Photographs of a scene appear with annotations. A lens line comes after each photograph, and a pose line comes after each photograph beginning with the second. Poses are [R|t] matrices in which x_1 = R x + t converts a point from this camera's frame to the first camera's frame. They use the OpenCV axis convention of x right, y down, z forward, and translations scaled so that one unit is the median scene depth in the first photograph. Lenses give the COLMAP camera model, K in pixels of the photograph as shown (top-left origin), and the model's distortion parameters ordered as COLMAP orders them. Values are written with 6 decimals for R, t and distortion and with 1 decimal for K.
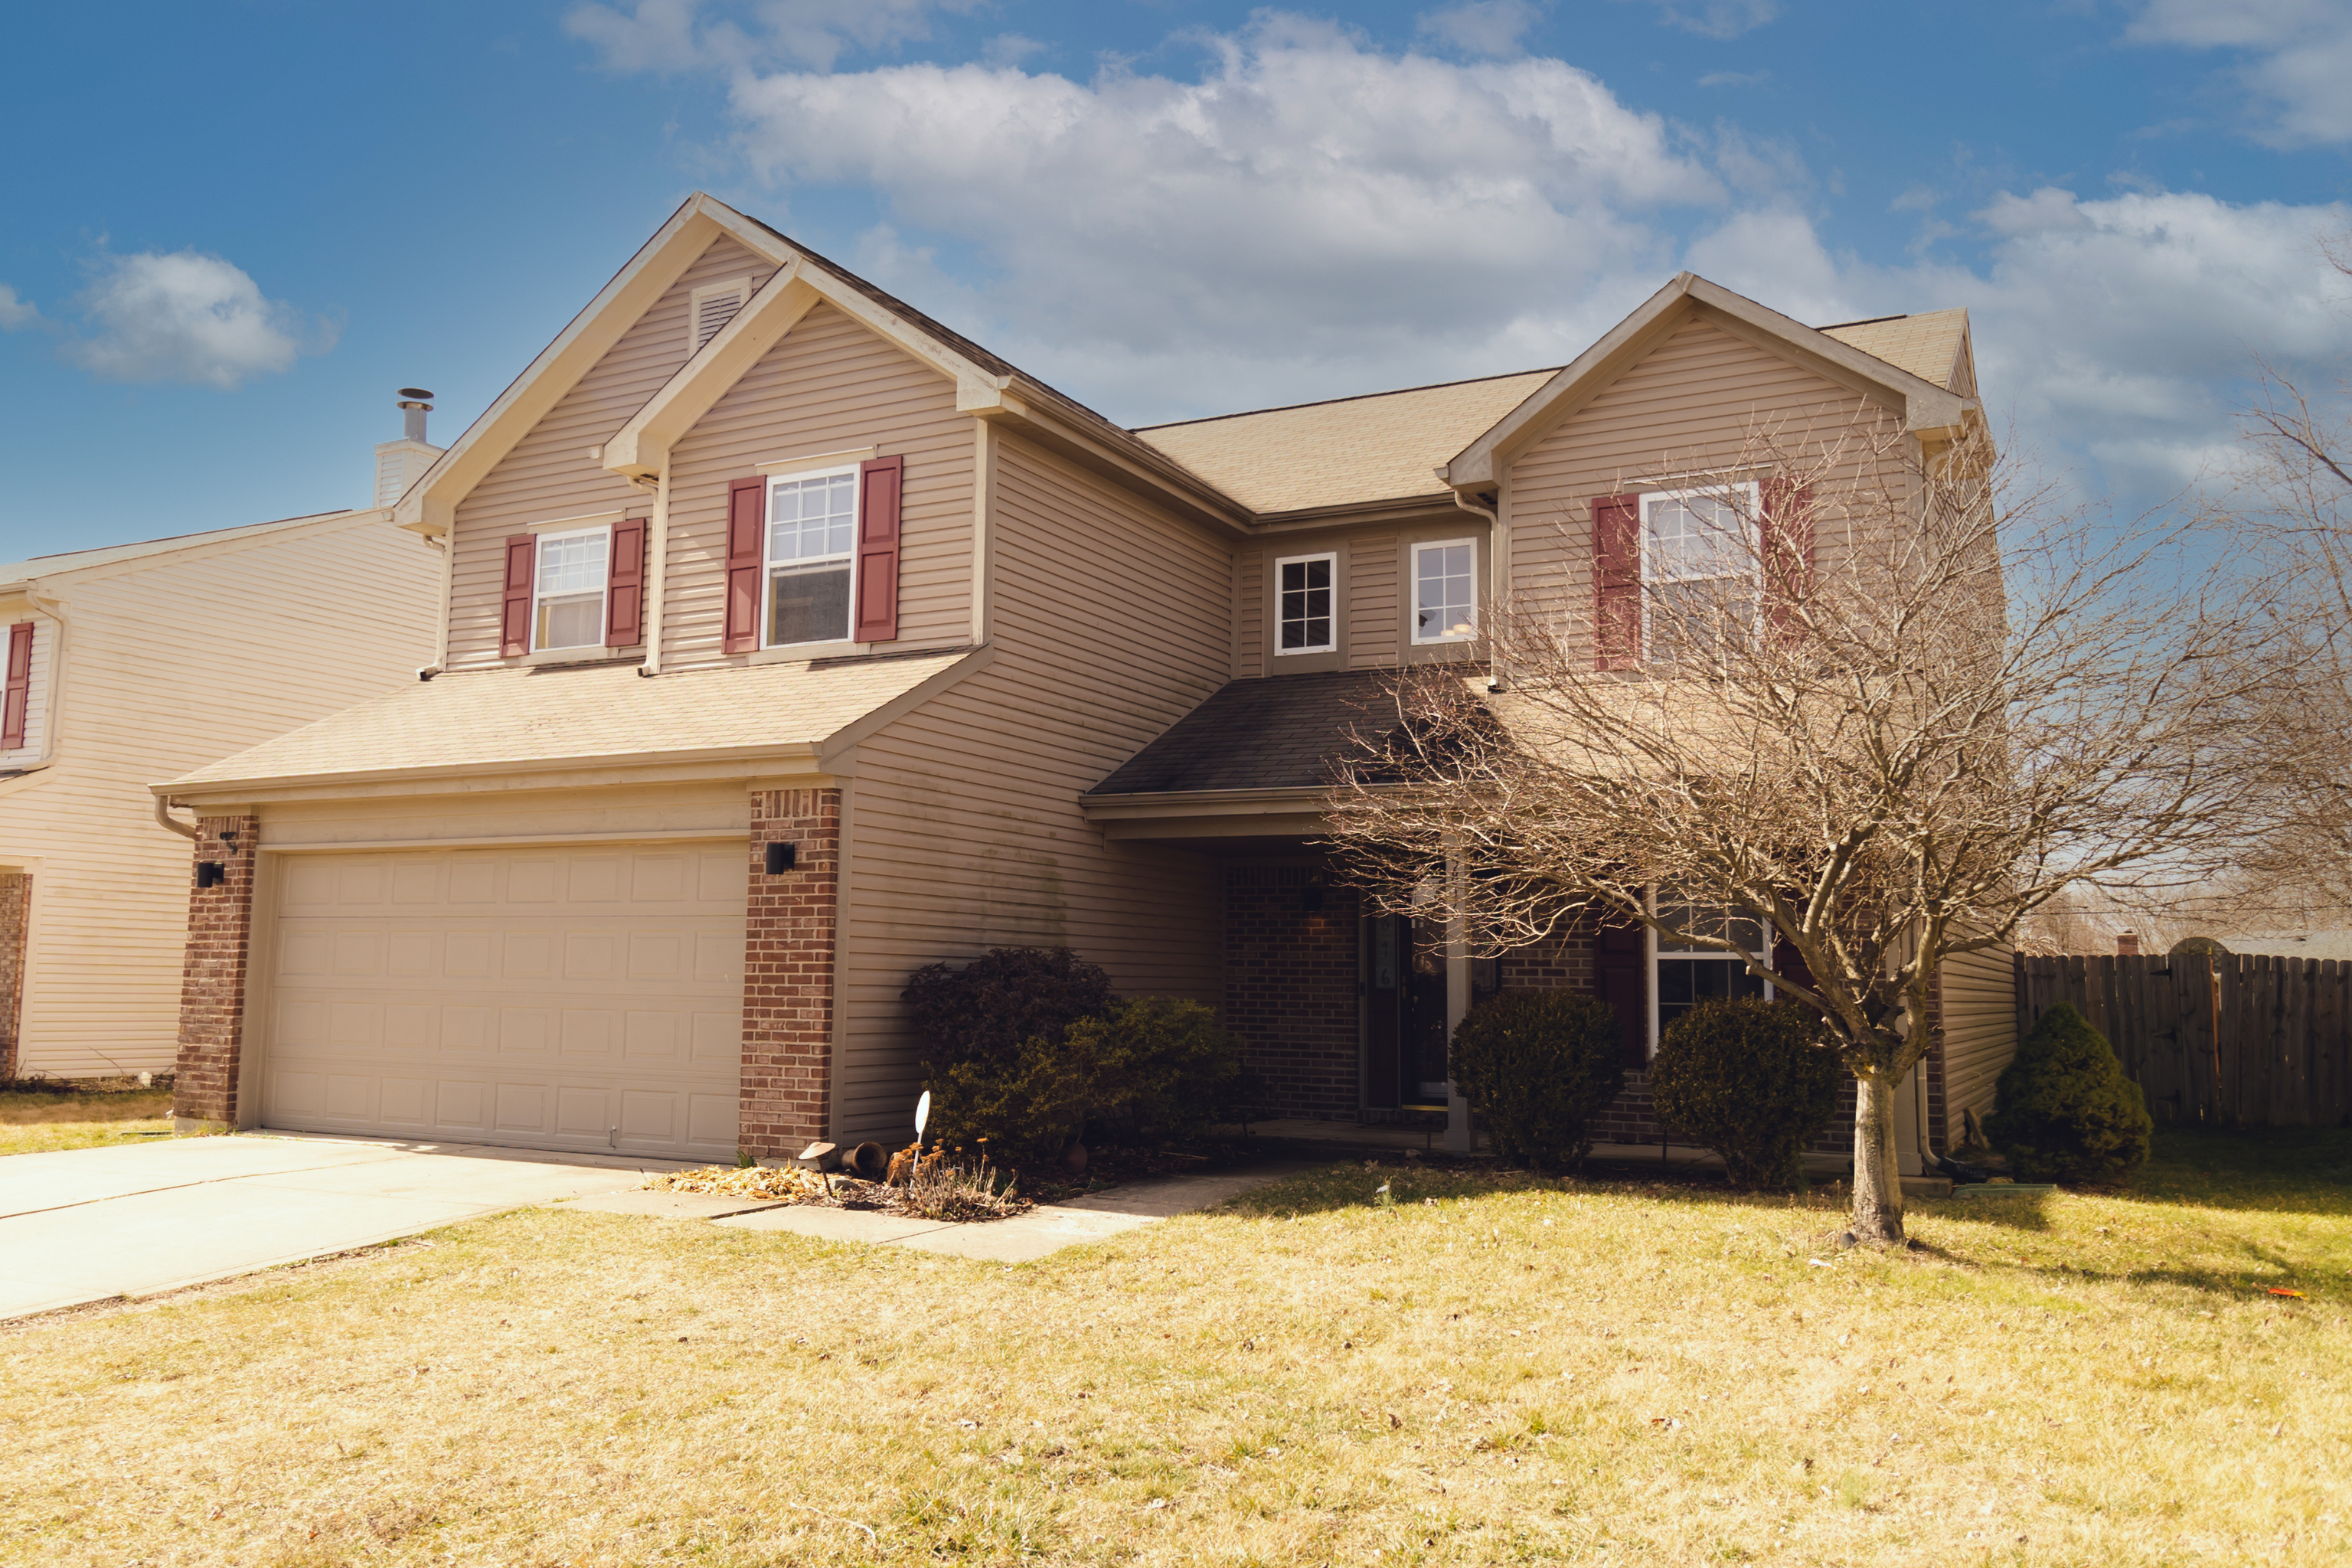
lens RADIAL K [[1844.0, 0, 1238.8], [0, 1844.0, 775.0], [0, 0, 1]] dist [0.008669, 0.004655]
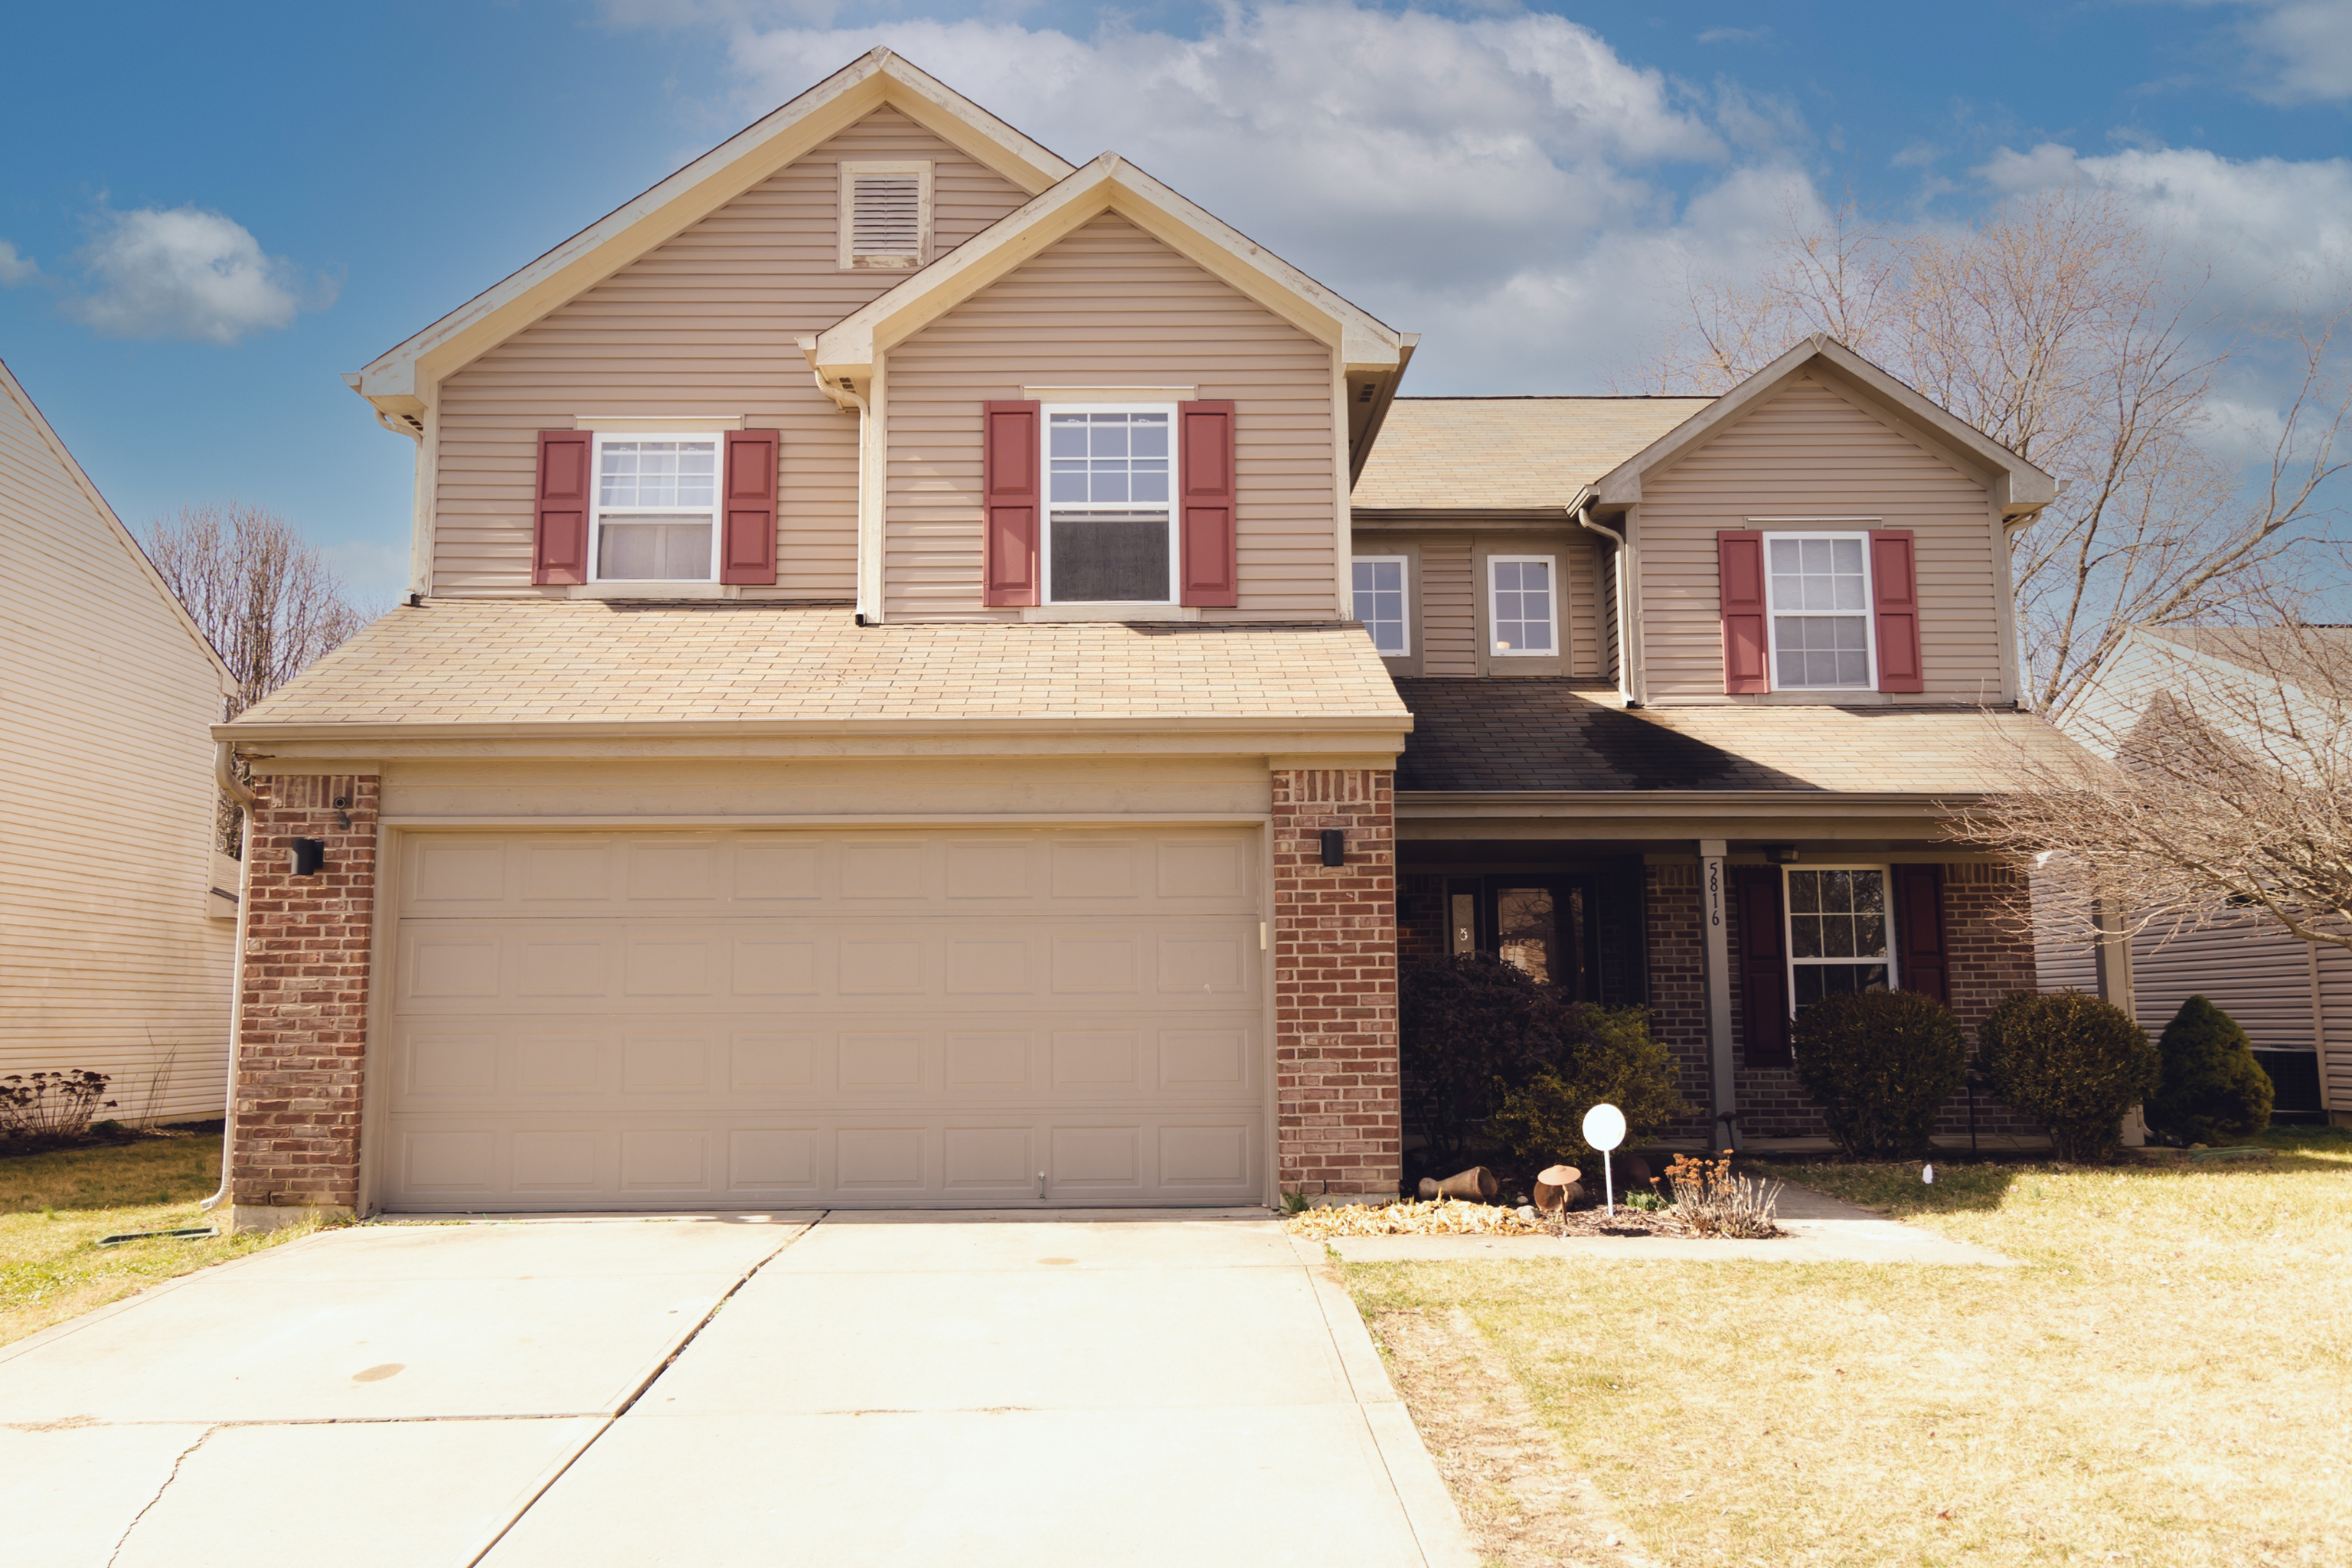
lens RADIAL K [[1844.0, 0, 1178.5], [0, 1844.0, 782.3], [0, 0, 1]] dist [0.008669, 0.004655]
pose [[0.877509, 0.040791, 0.477823, -0.603704], [-0.034642, 0.999165, -0.021677, 0.029524], [-0.478308, 0.002469, 0.878189, 0.225607]]
